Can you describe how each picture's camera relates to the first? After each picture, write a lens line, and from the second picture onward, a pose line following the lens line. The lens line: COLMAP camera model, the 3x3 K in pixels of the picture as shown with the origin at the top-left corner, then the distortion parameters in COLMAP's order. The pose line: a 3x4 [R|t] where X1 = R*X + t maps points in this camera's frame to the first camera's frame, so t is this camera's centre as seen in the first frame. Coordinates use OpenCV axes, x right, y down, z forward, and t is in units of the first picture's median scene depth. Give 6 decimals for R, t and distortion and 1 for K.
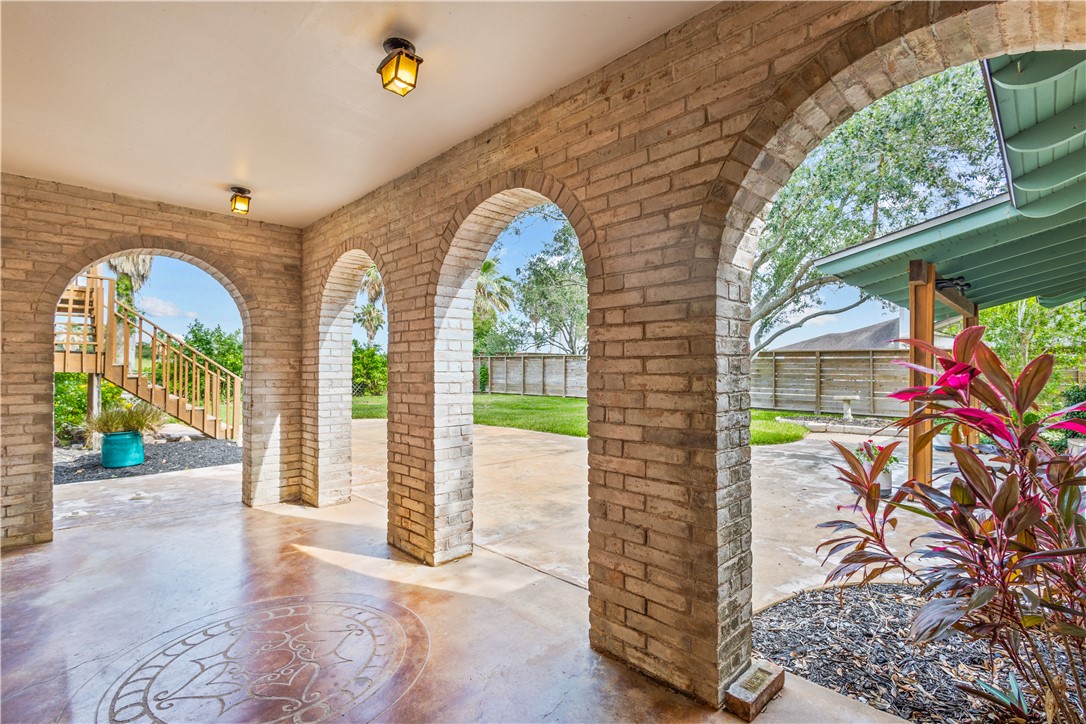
lens RADIAL K [[503.7, 0, 546.6], [0, 503.7, 366.1], [0, 0, 1]] dist [0.007717, -0.000385]
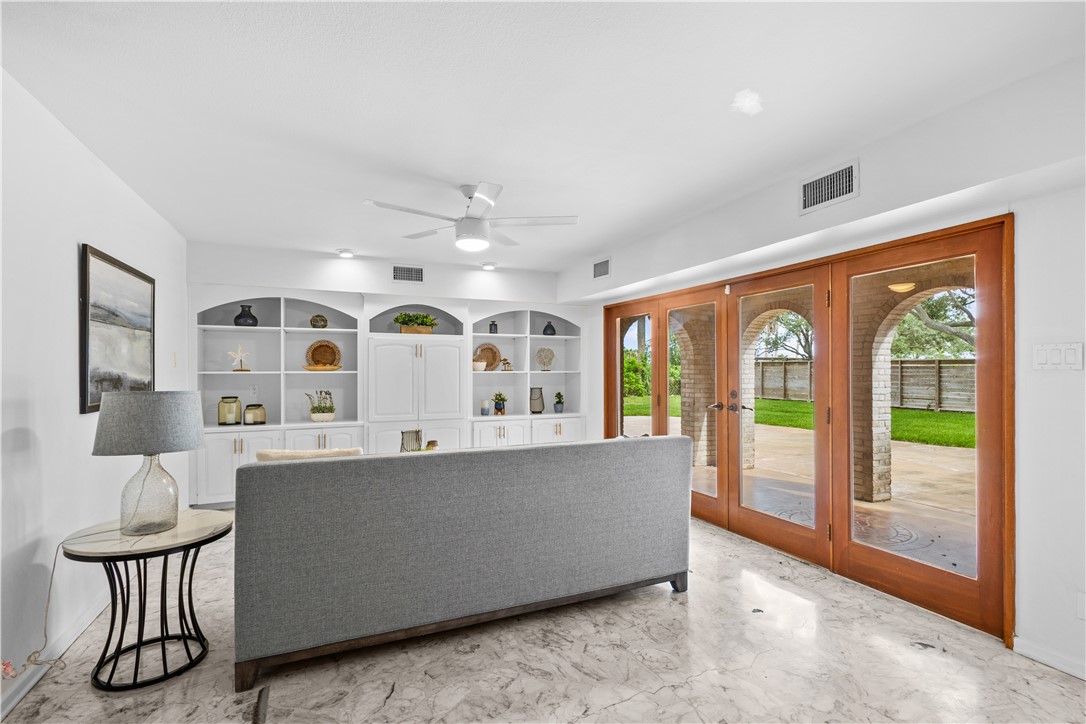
lens RADIAL K [[503.7, 0, 542.4], [0, 503.7, 368.6], [0, 0, 1]] dist [0.007717, -0.000385]
pose [[0.929335, -0.000469, -0.369238, -0.437522], [0.001045, 0.999999, 0.001360, -0.039147], [0.369237, -0.001650, 0.929334, -0.688965]]
